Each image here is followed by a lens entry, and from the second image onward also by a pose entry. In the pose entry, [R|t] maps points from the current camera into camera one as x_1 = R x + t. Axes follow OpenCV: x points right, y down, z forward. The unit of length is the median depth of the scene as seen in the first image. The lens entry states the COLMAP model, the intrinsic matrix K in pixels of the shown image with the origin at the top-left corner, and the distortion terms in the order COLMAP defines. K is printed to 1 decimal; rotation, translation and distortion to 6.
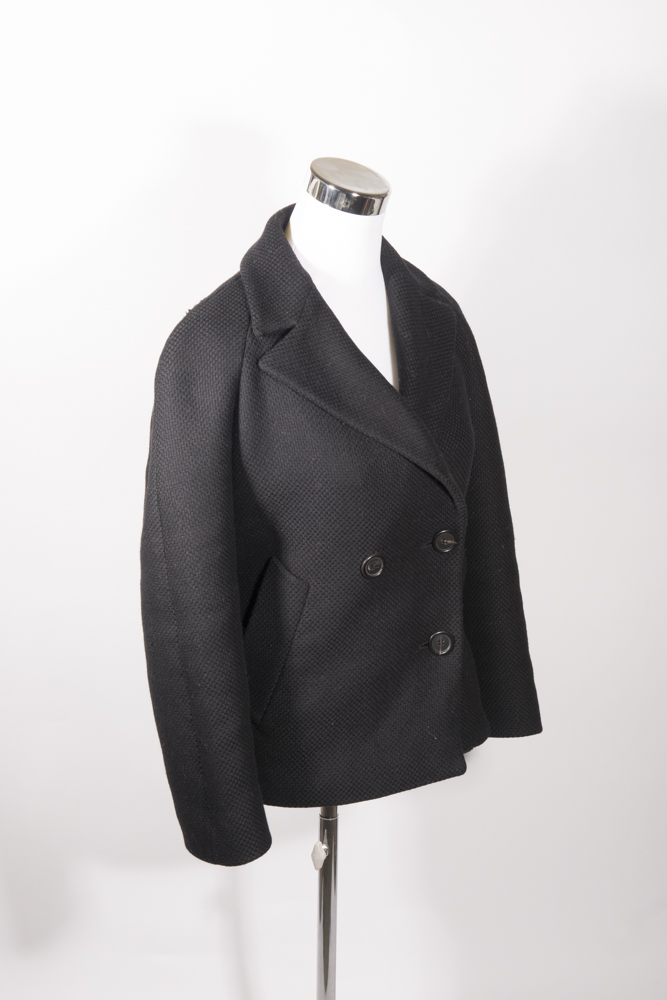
lens RADIAL K [[1583.9, 0, 335.4], [0, 1583.9, 498.8], [0, 0, 1]] dist [0.135889, 0.000000]
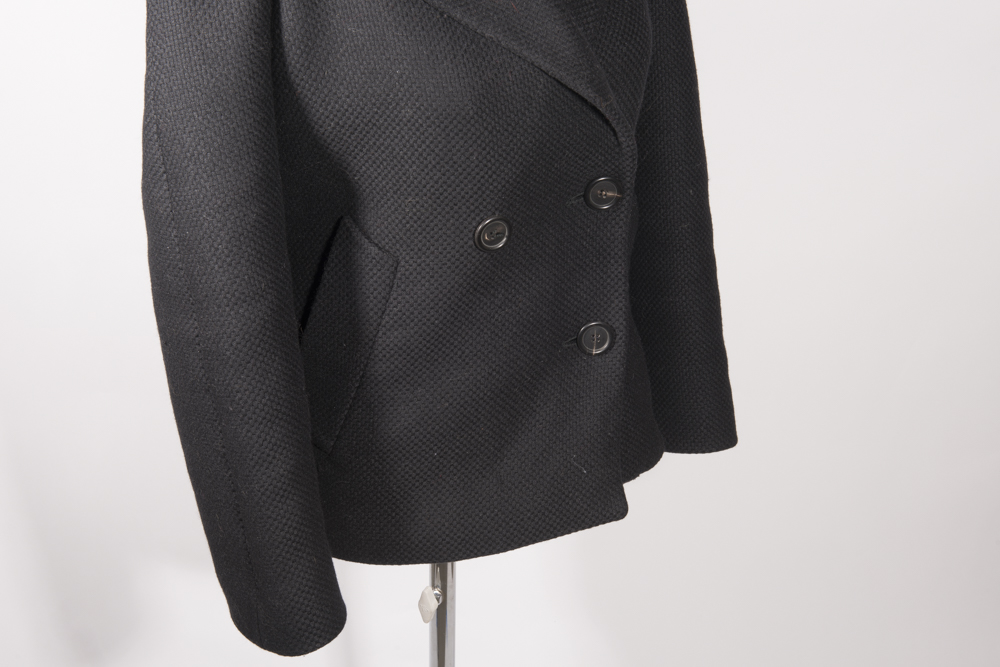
lens RADIAL K [[1583.9, 0, 495.9], [0, 1583.9, 333.2], [0, 0, 1]] dist [0.135889, 0.000000]
pose [[0.999661, 0.013791, -0.022091, 0.040028], [-0.009850, 0.985478, 0.169518, -0.029152], [0.024108, -0.169243, 0.985279, 0.331518]]
